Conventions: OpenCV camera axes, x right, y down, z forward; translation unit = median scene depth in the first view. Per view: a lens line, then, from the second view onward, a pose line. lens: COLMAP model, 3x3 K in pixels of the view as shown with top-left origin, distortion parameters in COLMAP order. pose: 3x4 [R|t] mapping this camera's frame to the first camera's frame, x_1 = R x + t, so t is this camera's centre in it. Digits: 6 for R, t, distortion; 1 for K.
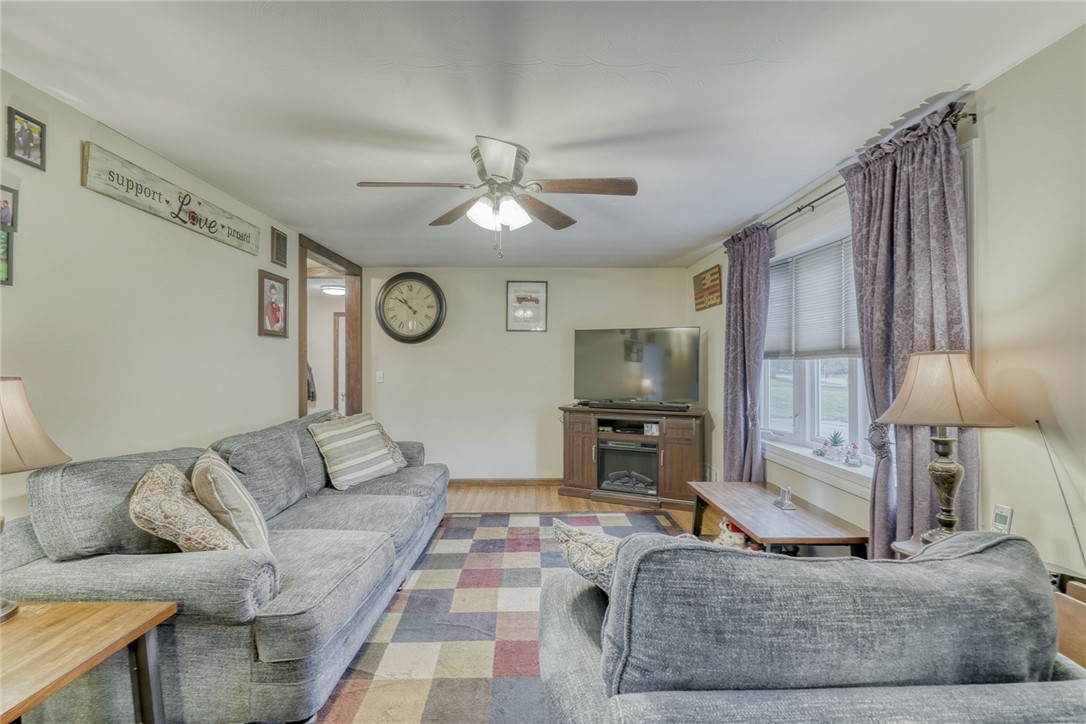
lens RADIAL K [[494.0, 0, 539.7], [0, 494.0, 364.0], [0, 0, 1]] dist [-0.002989, 0.005356]
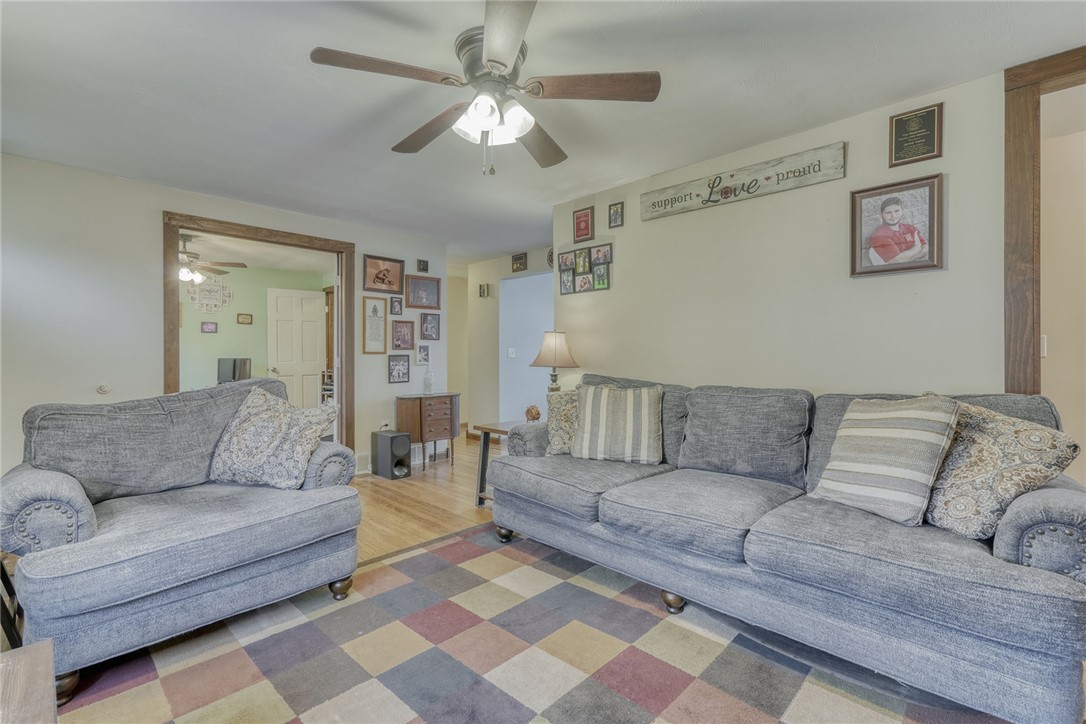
lens RADIAL K [[494.0, 0, 540.2], [0, 494.0, 349.0], [0, 0, 1]] dist [-0.002989, 0.005356]
pose [[-0.713578, -0.004824, -0.700559, 0.321829], [0.002684, 0.999950, -0.009620, 0.061023], [0.700571, -0.008745, -0.713530, 1.191976]]
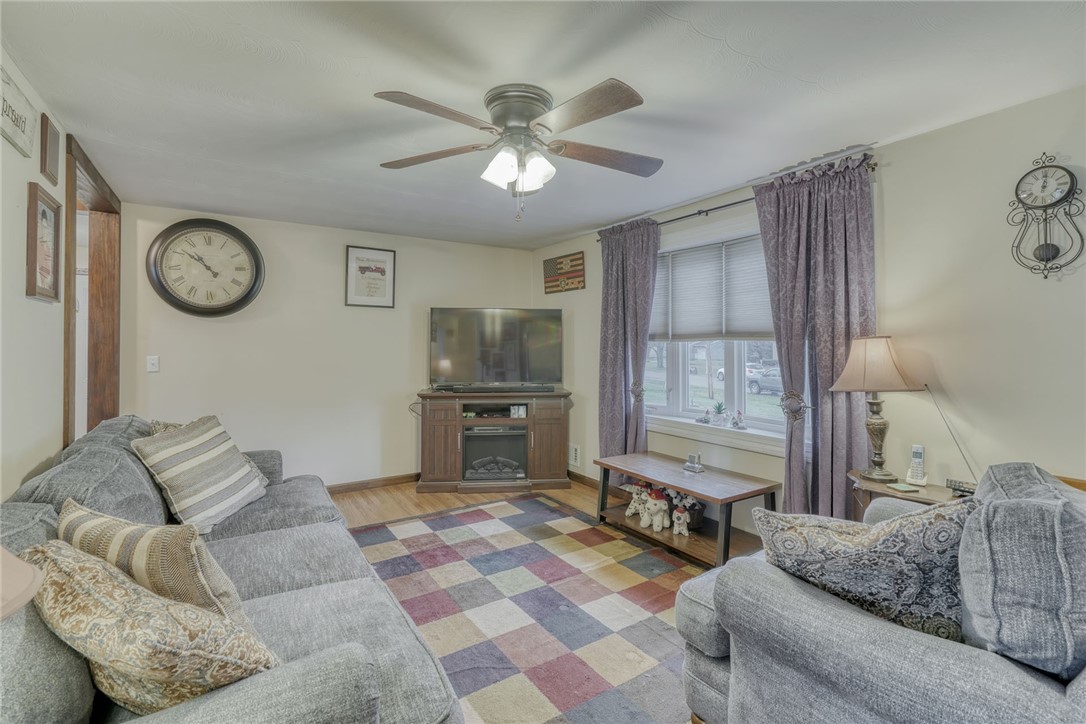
lens RADIAL K [[494.0, 0, 543.5], [0, 494.0, 341.3], [0, 0, 1]] dist [-0.002989, 0.005356]
pose [[0.846549, 0.005737, 0.532280, -0.358400], [-0.000831, 0.999955, -0.009457, 0.001465], [-0.532310, 0.007563, 0.846516, 0.184472]]
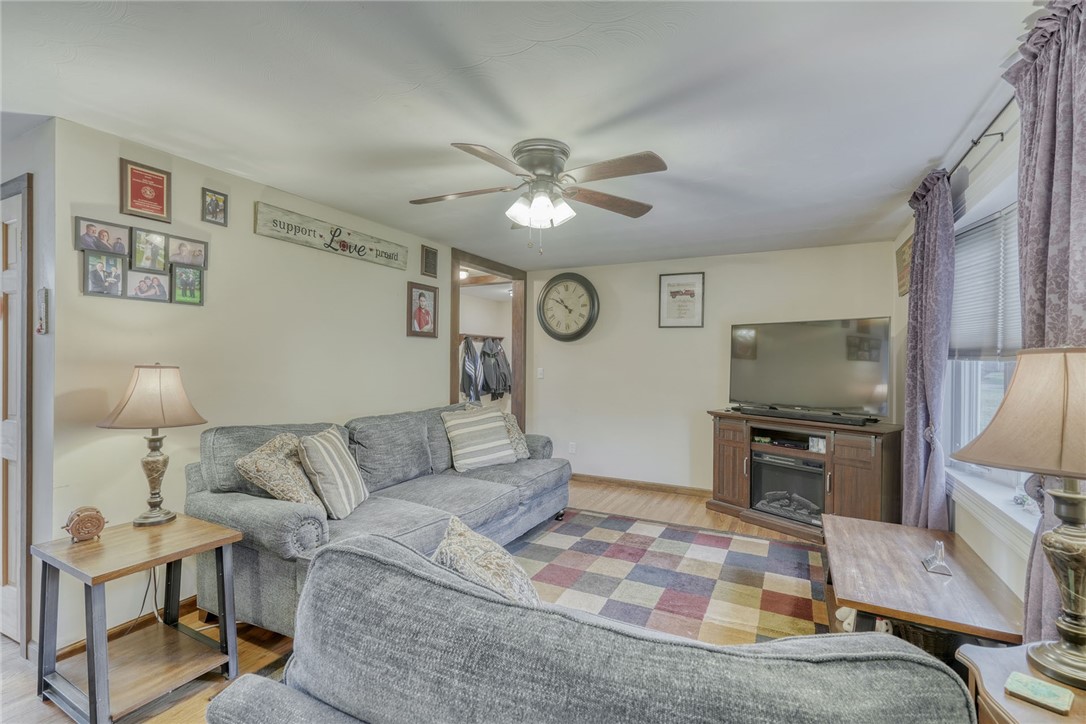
lens RADIAL K [[494.0, 0, 535.6], [0, 494.0, 363.9], [0, 0, 1]] dist [-0.002989, 0.005356]
pose [[0.877628, 0.013378, -0.479156, 0.283094], [-0.011522, 0.999910, 0.006815, -0.001588], [0.479204, -0.000460, 0.877703, 0.086236]]
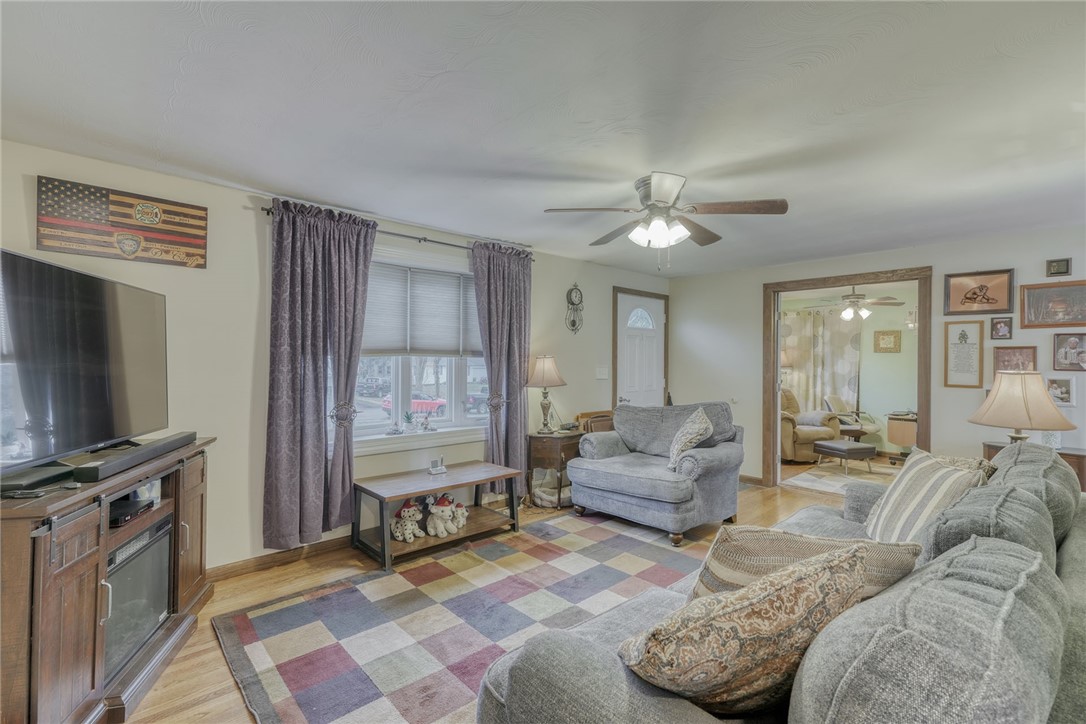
lens RADIAL K [[494.0, 0, 545.3], [0, 494.0, 361.2], [0, 0, 1]] dist [-0.002989, 0.005356]
pose [[-0.667631, -0.004295, 0.744480, -0.558190], [-0.003785, 0.999990, 0.002375, -0.003140], [-0.744482, -0.001232, -0.667641, 1.433022]]
